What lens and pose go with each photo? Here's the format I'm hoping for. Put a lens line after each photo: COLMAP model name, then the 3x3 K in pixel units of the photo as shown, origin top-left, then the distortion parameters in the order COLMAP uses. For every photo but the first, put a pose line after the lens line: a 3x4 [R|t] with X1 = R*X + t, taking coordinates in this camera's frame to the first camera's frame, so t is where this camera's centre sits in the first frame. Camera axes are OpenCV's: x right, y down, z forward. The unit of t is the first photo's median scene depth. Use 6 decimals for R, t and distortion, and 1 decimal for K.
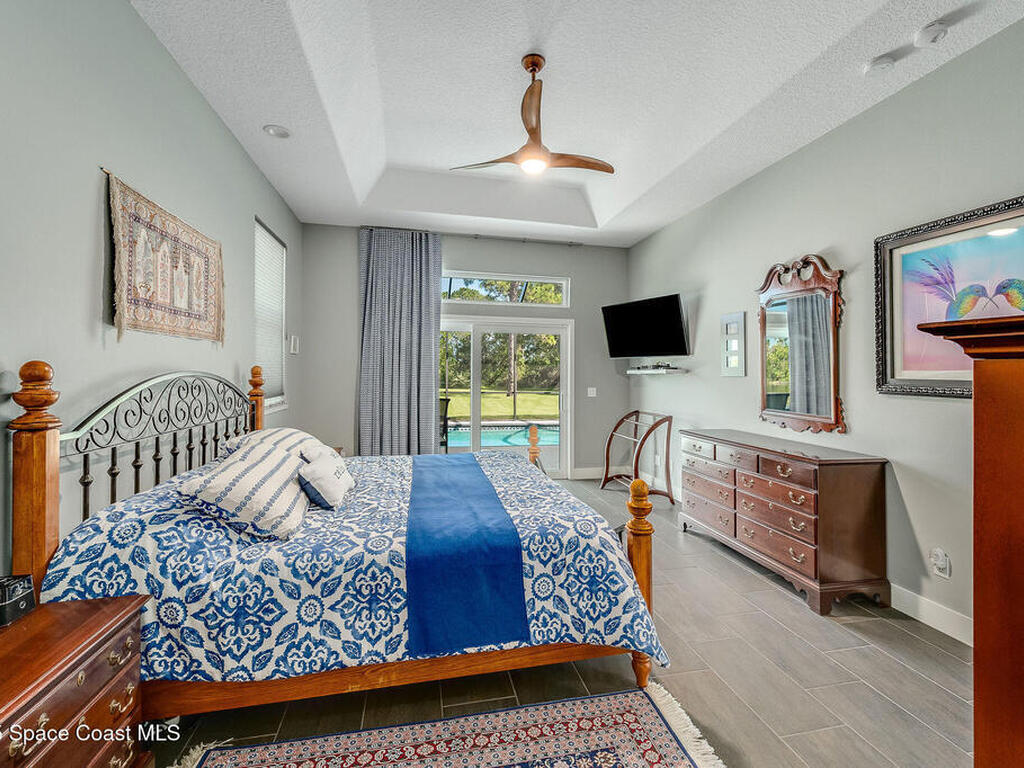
lens RADIAL K [[463.4, 0, 523.8], [0, 463.4, 359.1], [0, 0, 1]] dist [-0.001247, -0.000222]
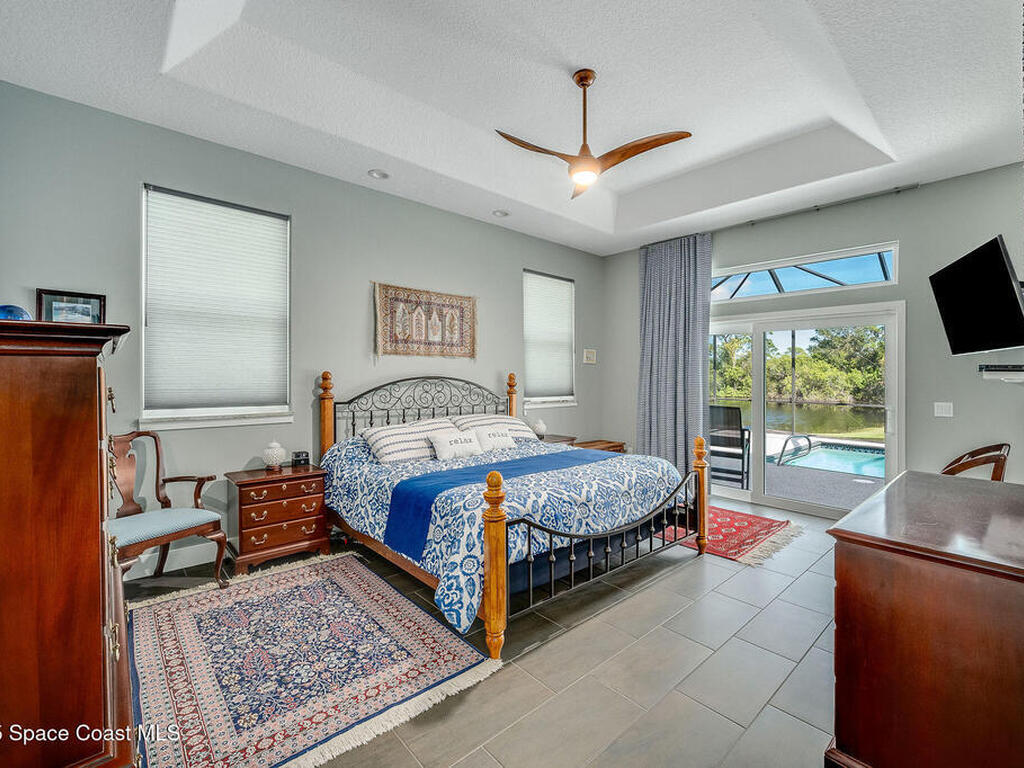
lens RADIAL K [[458.6, 0, 516.5], [0, 458.6, 368.7], [0, 0, 1]] dist [-0.001084, -0.000262]
pose [[0.486460, -0.017908, -0.873520, 0.470563], [0.021621, 0.999730, -0.008455, 0.009631], [0.873436, -0.014774, 0.486716, 0.199702]]
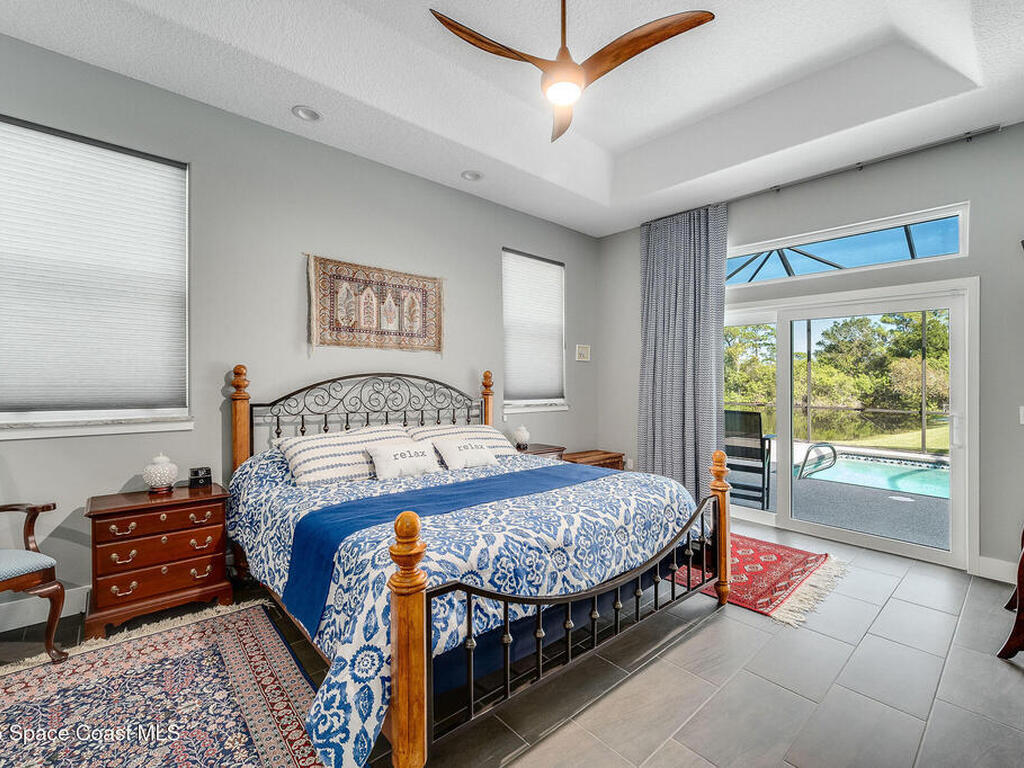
lens RADIAL K [[463.8, 0, 514.4], [0, 463.8, 370.1], [0, 0, 1]] dist [-0.001130, -0.000445]
pose [[0.482618, -0.023816, -0.875507, 0.357474], [0.020036, 0.999669, -0.016149, 0.023838], [0.875602, -0.009748, 0.482935, 0.309978]]
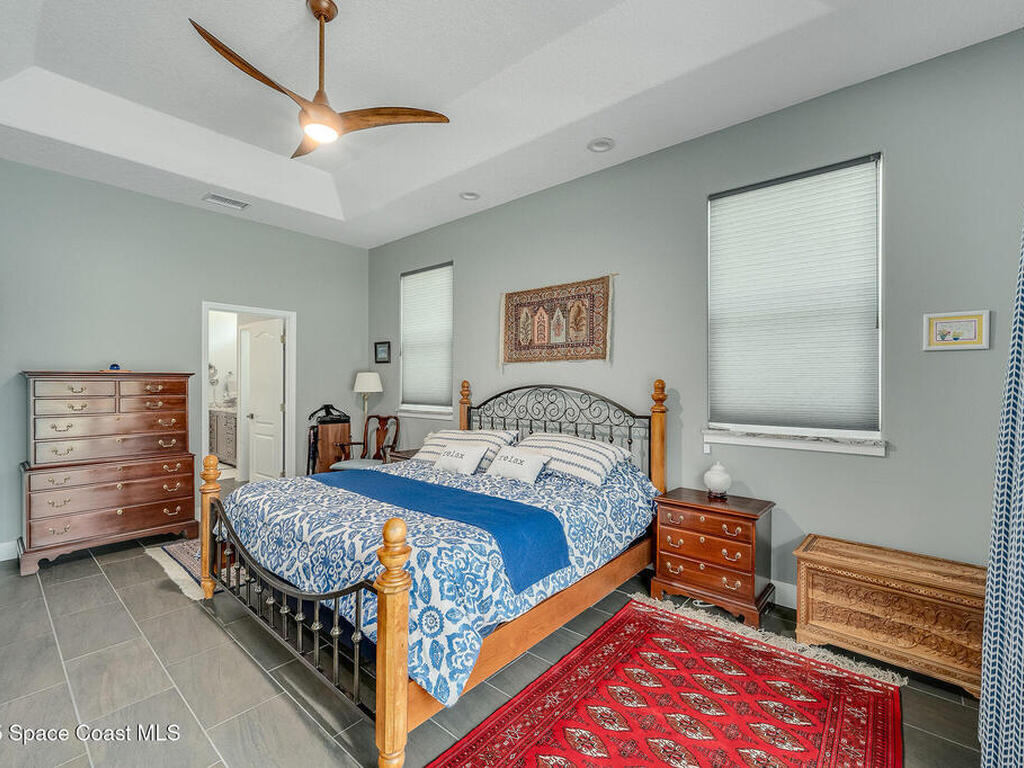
lens RADIAL K [[455.1, 0, 516.2], [0, 455.1, 384.1], [0, 0, 1]] dist [-0.001836, -0.000341]
pose [[-0.803249, -0.012456, -0.595513, 0.126071], [0.005486, 0.999584, -0.028309, 0.032799], [0.595618, -0.026006, -0.802847, 1.032241]]
